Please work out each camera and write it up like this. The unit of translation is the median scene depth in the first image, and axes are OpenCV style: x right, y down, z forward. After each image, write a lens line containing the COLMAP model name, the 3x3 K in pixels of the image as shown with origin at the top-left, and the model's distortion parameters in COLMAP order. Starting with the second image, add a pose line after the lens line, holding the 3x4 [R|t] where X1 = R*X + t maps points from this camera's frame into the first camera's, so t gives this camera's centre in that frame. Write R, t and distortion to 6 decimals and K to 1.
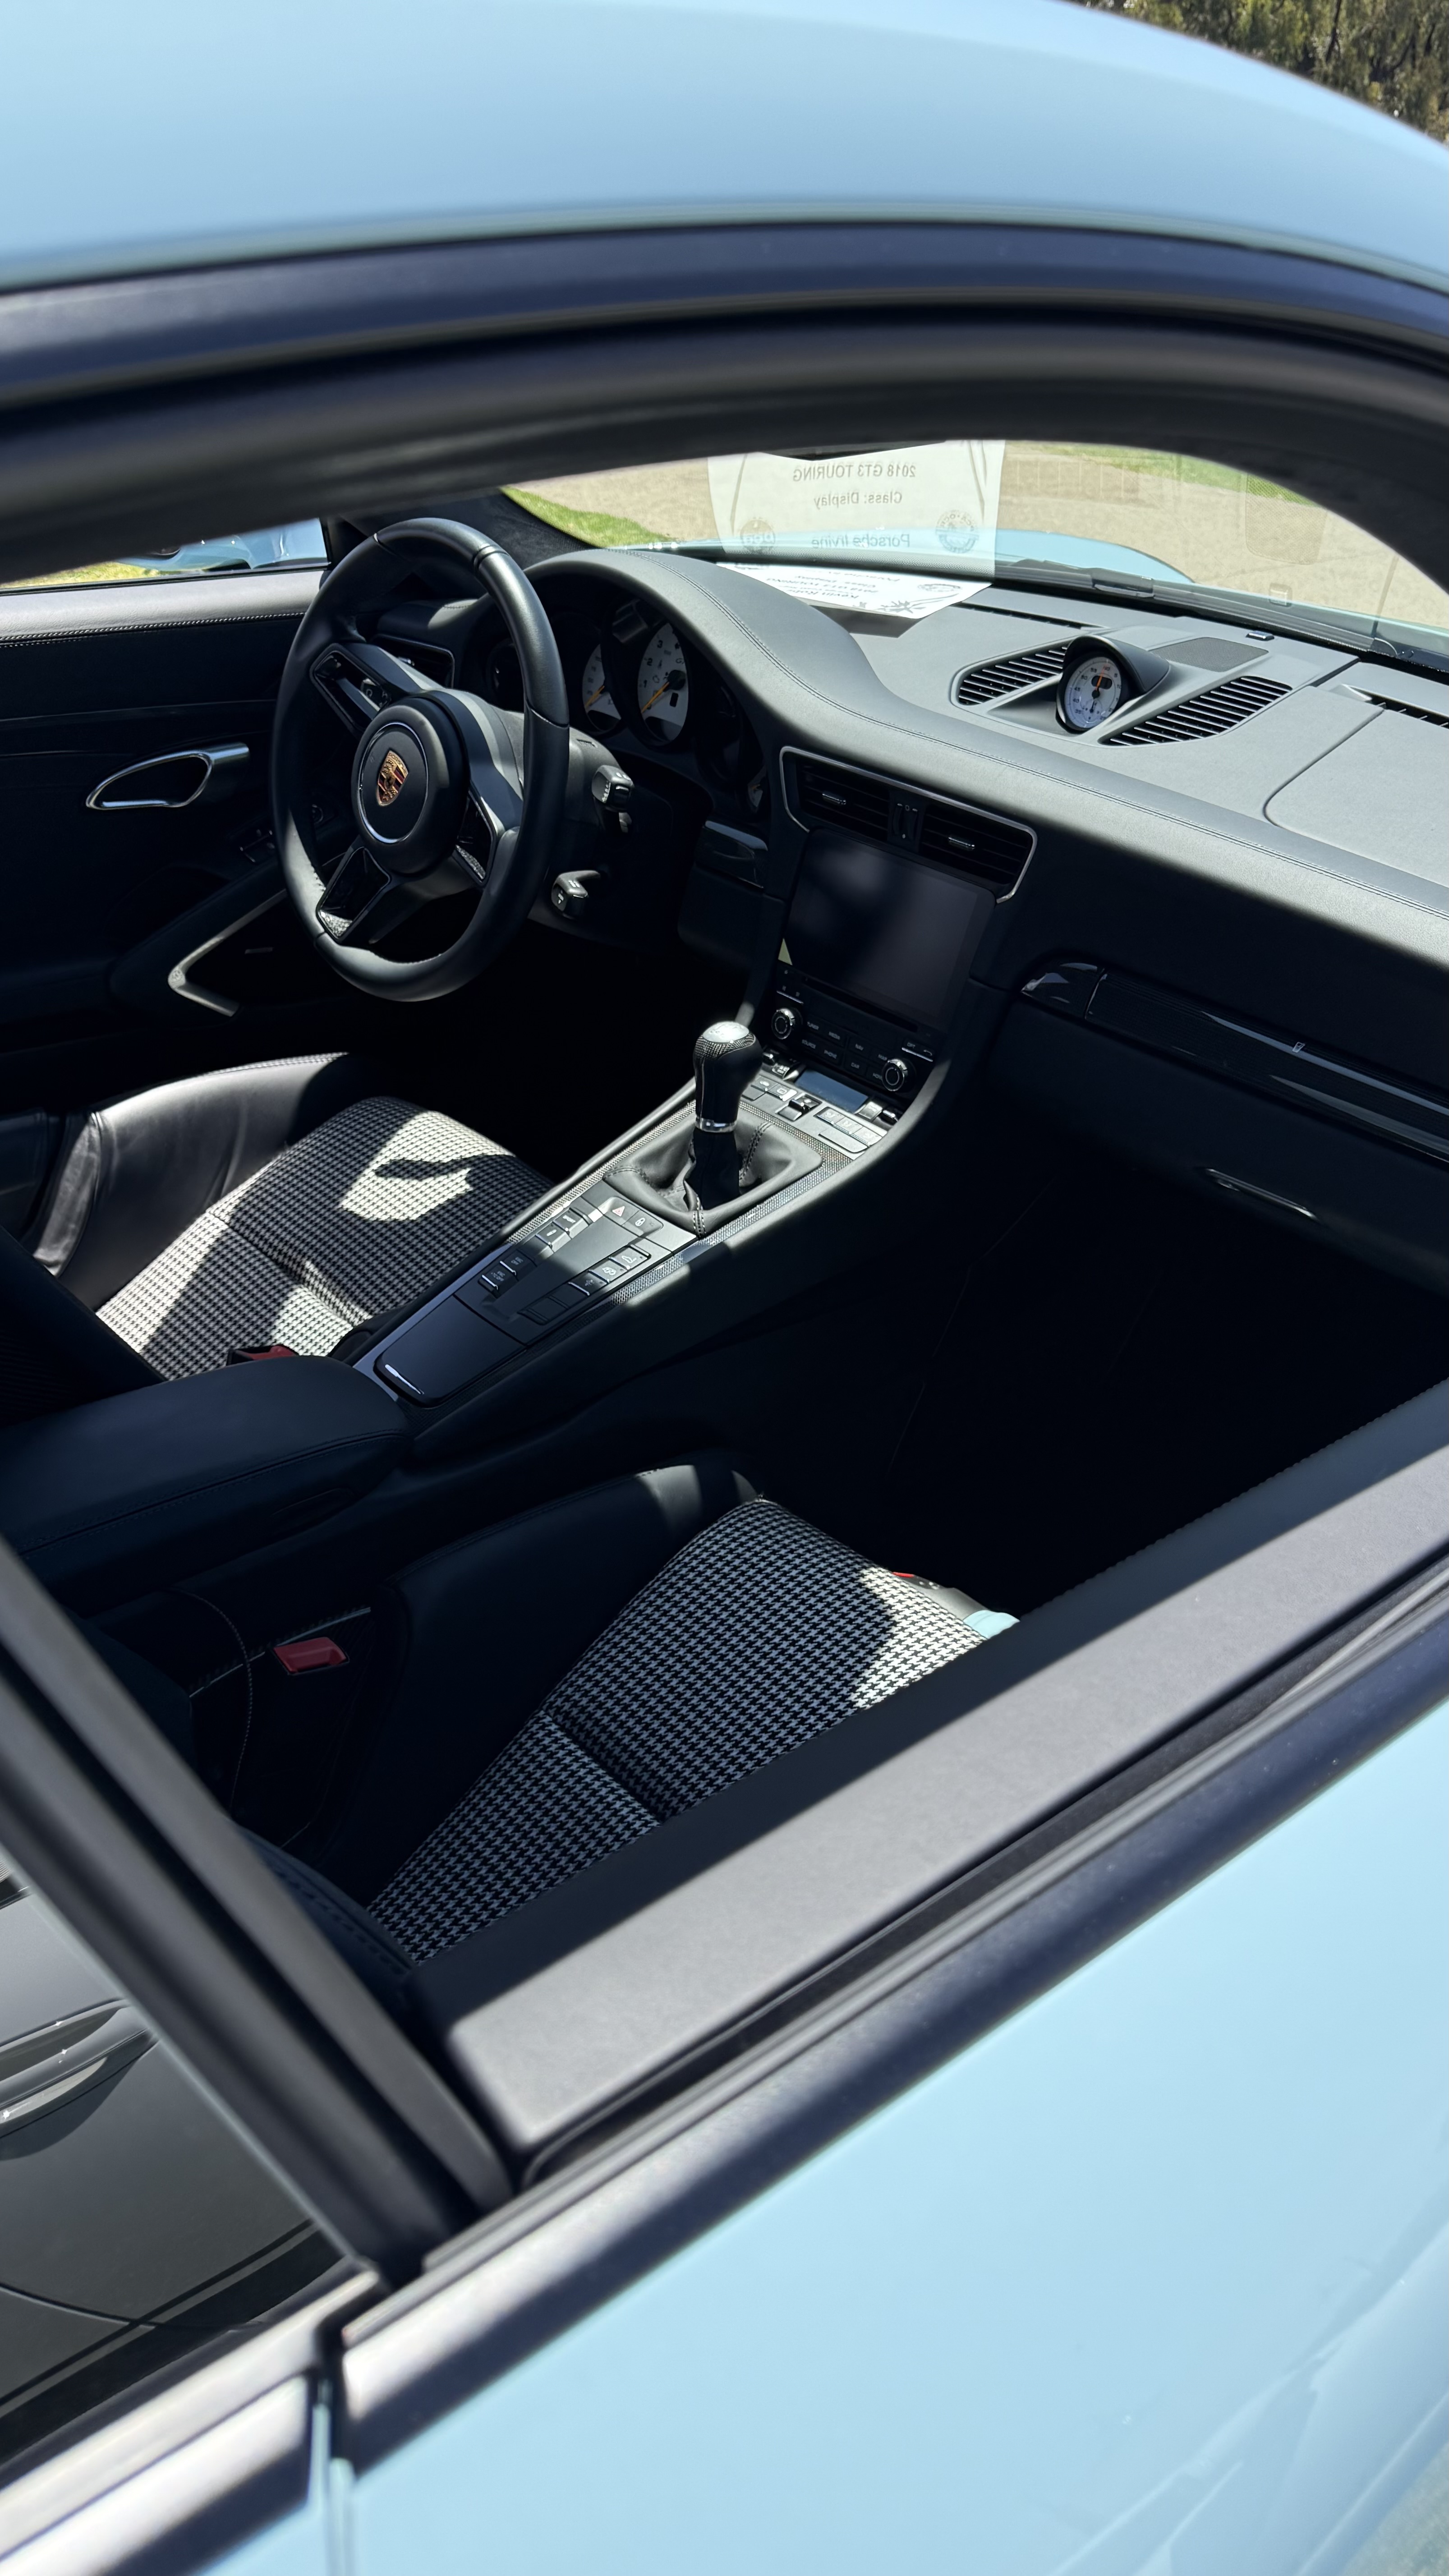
lens RADIAL K [[1722.0, 0, 724.5], [0, 1722.0, 1288.0], [0, 0, 1]] dist [0.152239, -0.266368]
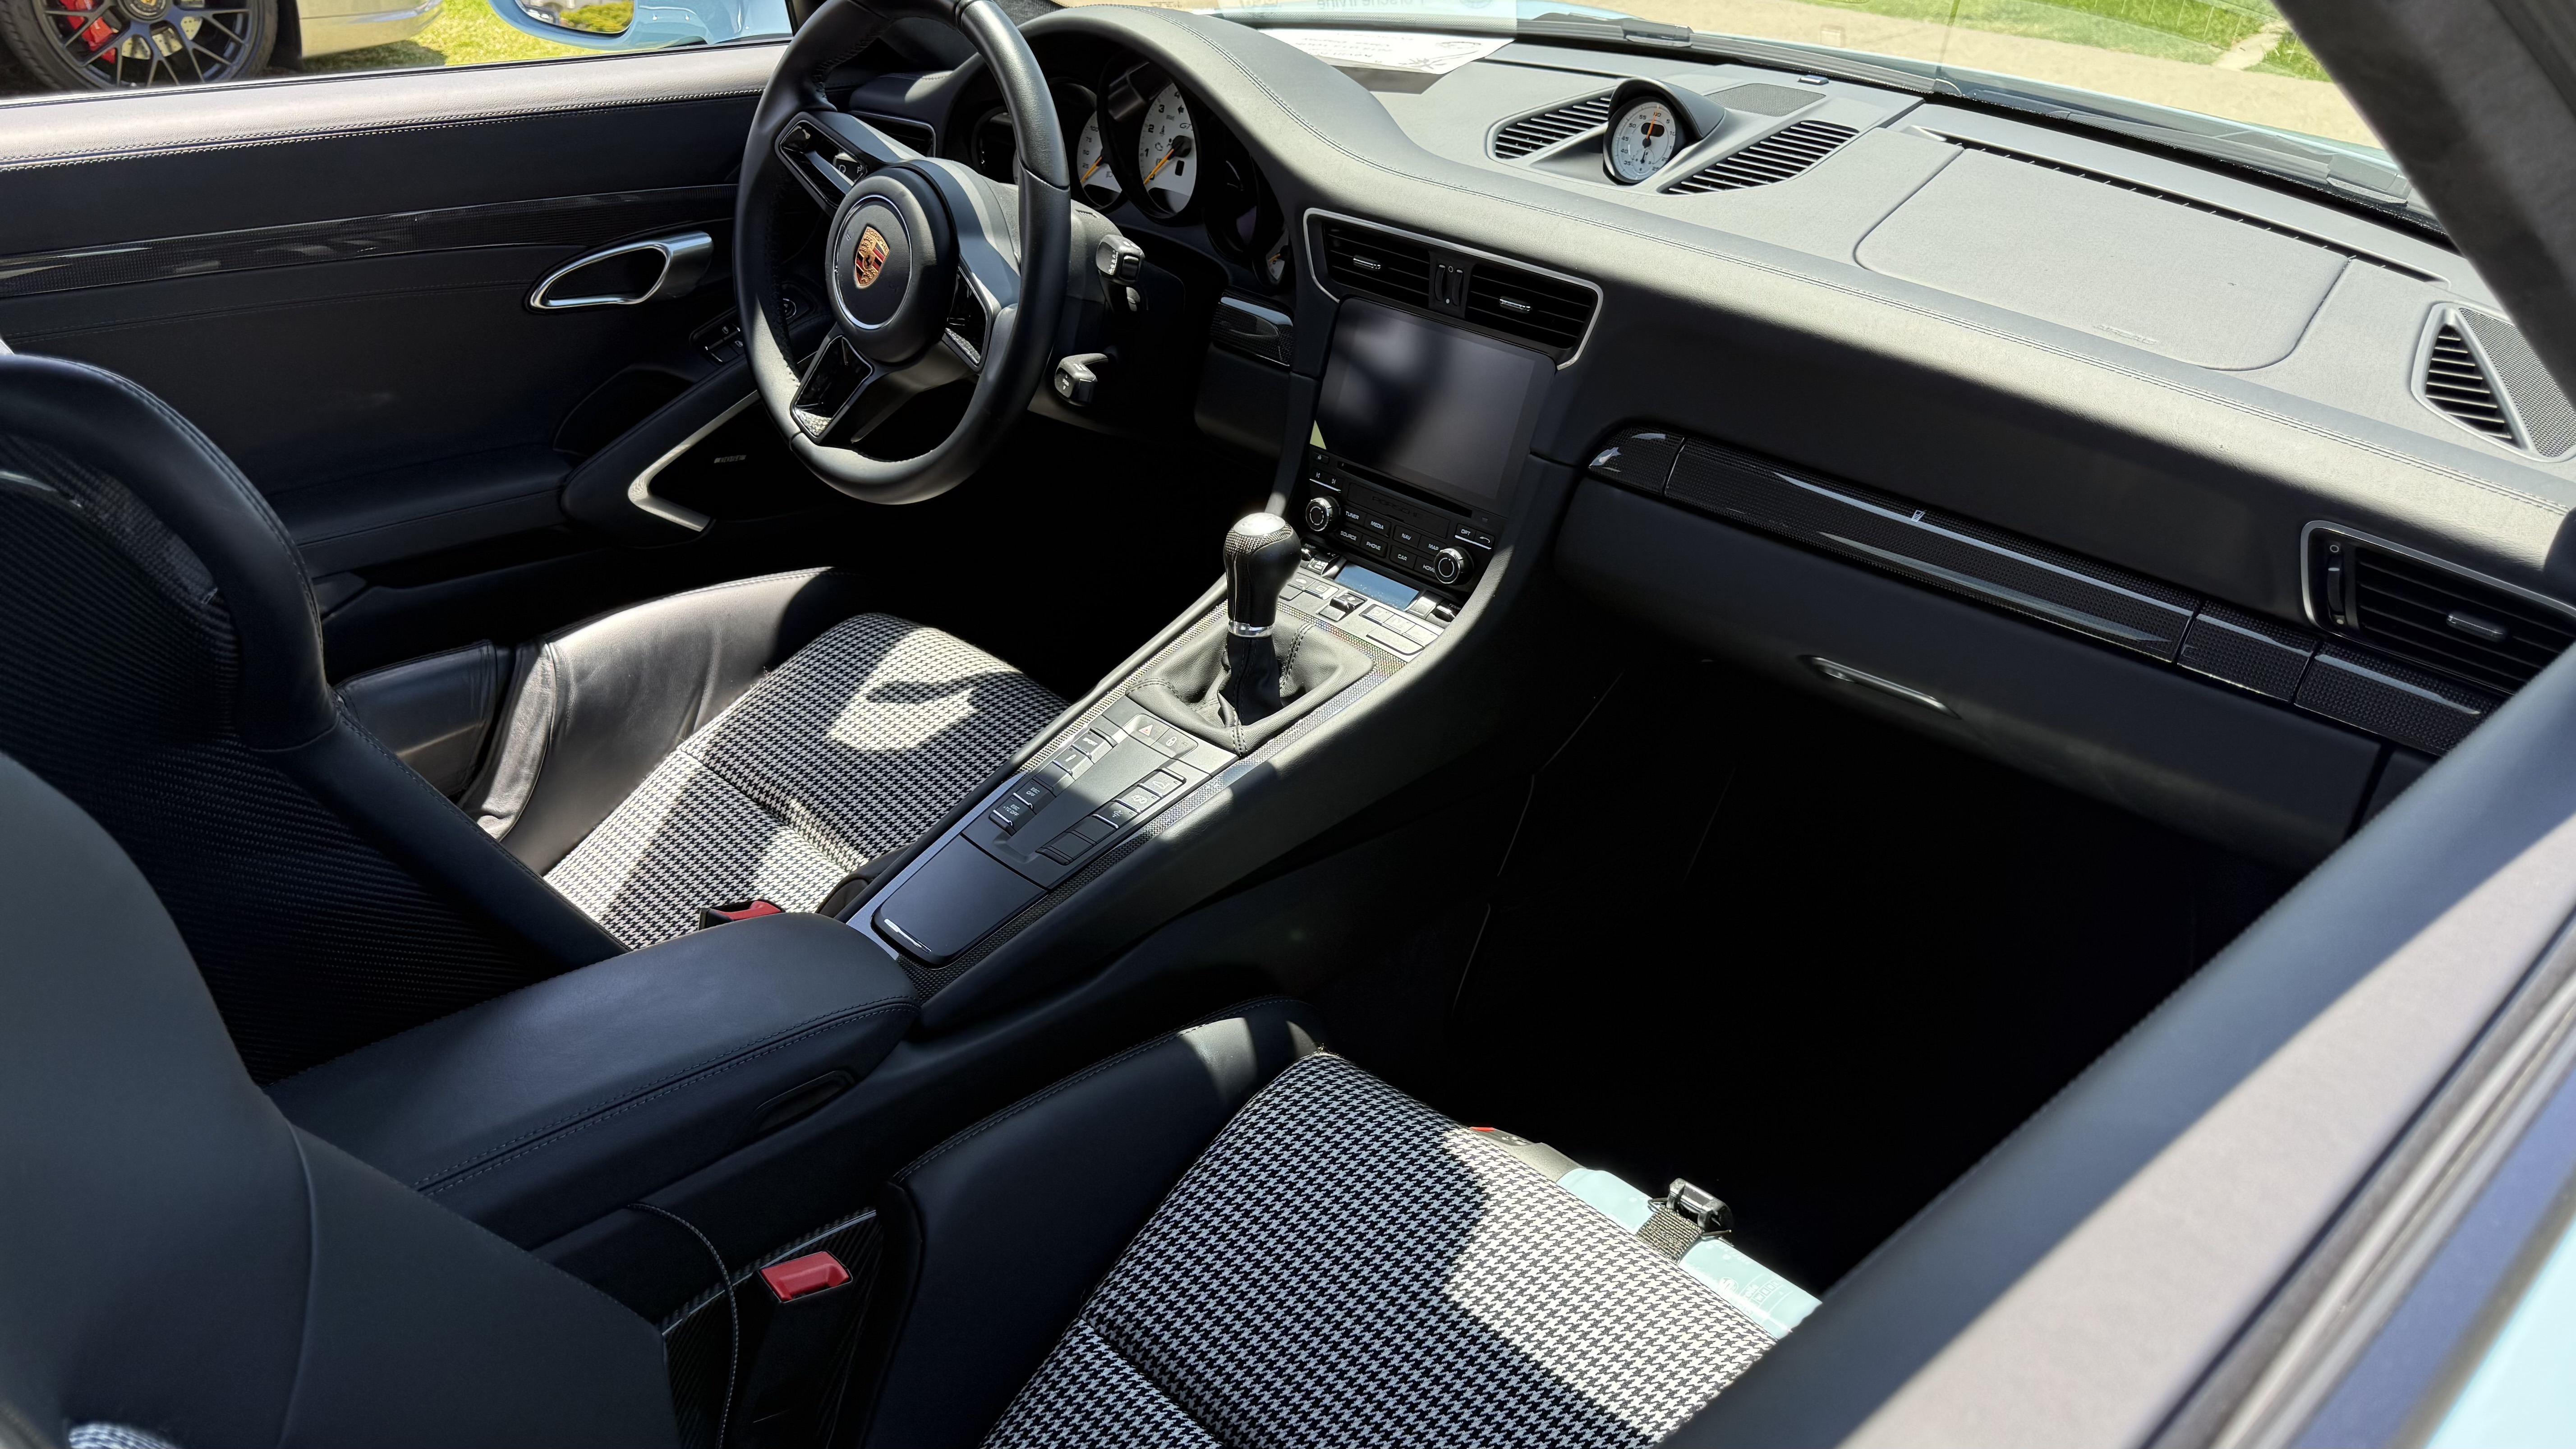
lens RADIAL K [[1722.0, 0, 1278.0], [0, 1722.0, 734.0], [0, 0, 1]] dist [0.152239, -0.266368]
pose [[0.998668, -0.039495, 0.033188, -0.022323], [0.040670, 0.998541, -0.035509, -0.008137], [-0.031738, 0.036811, 0.998818, 0.111345]]
